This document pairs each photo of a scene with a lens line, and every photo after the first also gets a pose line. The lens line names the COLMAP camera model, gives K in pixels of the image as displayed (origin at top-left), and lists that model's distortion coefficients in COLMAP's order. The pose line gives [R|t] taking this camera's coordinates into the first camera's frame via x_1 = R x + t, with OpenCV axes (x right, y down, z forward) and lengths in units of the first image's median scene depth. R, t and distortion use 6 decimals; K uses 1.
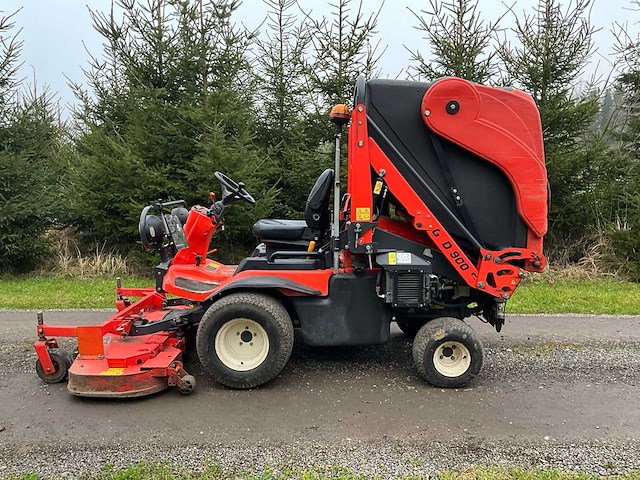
lens RADIAL K [[523.3, 0, 320.0], [0, 523.3, 240.0], [0, 0, 1]] dist [0.102366, -0.185102]
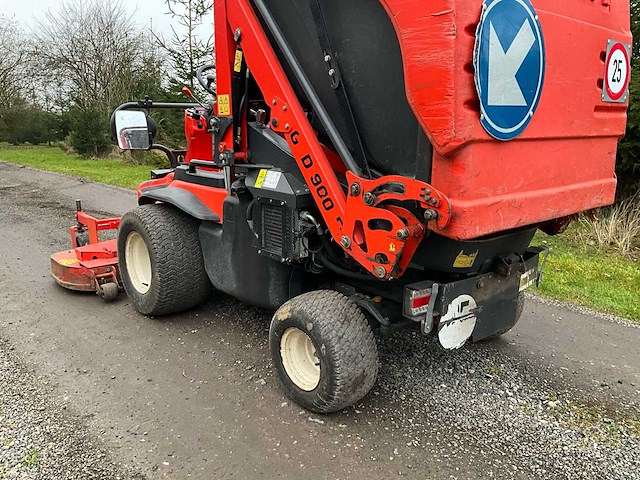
lens RADIAL K [[523.3, 0, 320.0], [0, 523.3, 240.0], [0, 0, 1]] dist [0.102366, -0.185102]
pose [[0.681018, 0.168635, -0.712584, 0.660163], [-0.101489, 0.985466, 0.136221, 0.015126], [0.725200, -0.020450, 0.688235, 0.624742]]
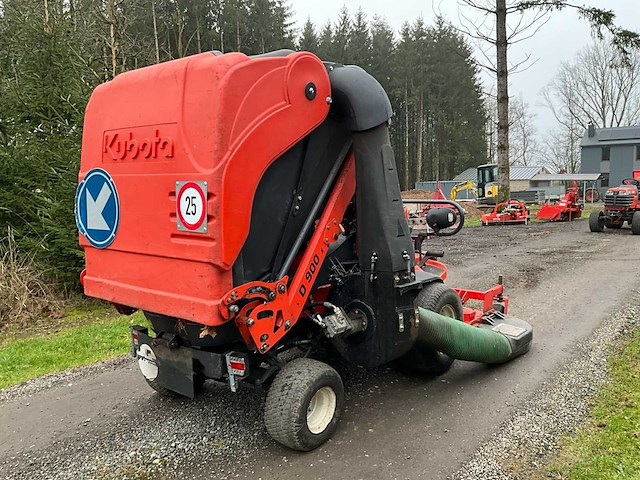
lens RADIAL K [[524.1, 0, 321.0], [0, 524.1, 235.2], [0, 0, 1]] dist [0.113573, -0.236906]
pose [[-0.590585, 0.099931, -0.800764, 0.881188], [-0.089075, 0.978167, 0.187765, -0.227581], [0.802044, 0.182219, -0.568789, 1.794819]]
